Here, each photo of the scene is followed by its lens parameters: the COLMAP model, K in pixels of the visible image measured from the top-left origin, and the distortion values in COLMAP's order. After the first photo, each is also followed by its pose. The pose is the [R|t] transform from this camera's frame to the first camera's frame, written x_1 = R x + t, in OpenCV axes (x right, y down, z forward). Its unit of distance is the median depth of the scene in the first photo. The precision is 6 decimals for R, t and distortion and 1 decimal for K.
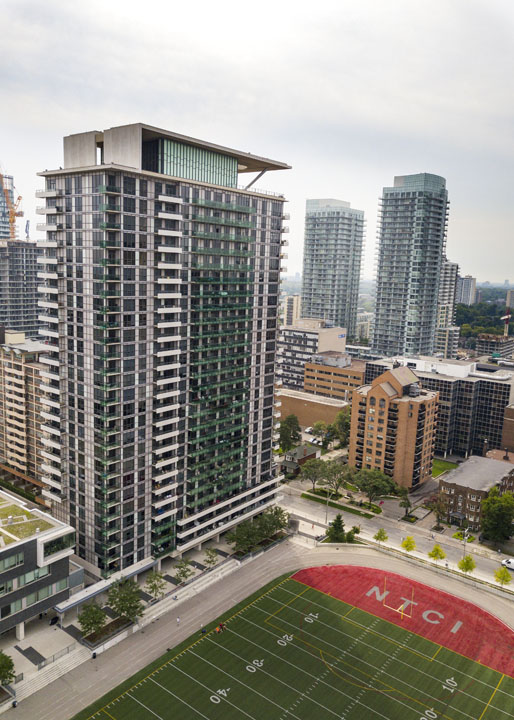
lens RADIAL K [[564.5, 0, 258.6], [0, 564.5, 357.8], [0, 0, 1]] dist [0.018682, -0.004180]
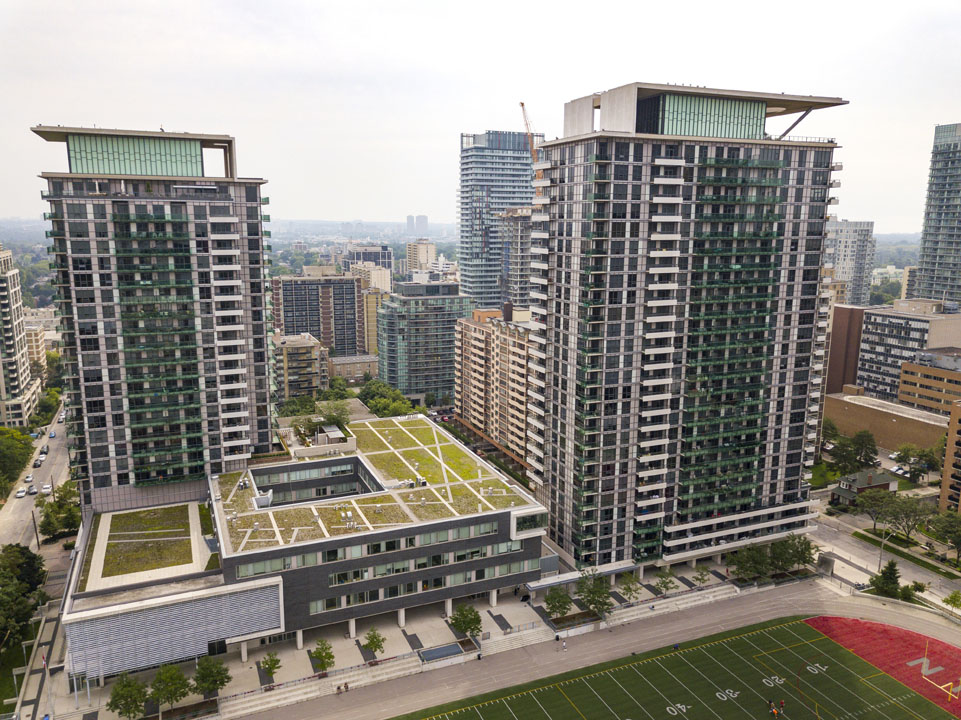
lens RADIAL K [[730.7, 0, 479.2], [0, 730.7, 362.0], [0, 0, 1]] dist [0.006071, 0.003137]
pose [[0.873434, 0.057172, -0.483574, 0.141437], [-0.047456, 0.998350, 0.032317, 0.009658], [0.484624, -0.005278, 0.874707, -0.136468]]
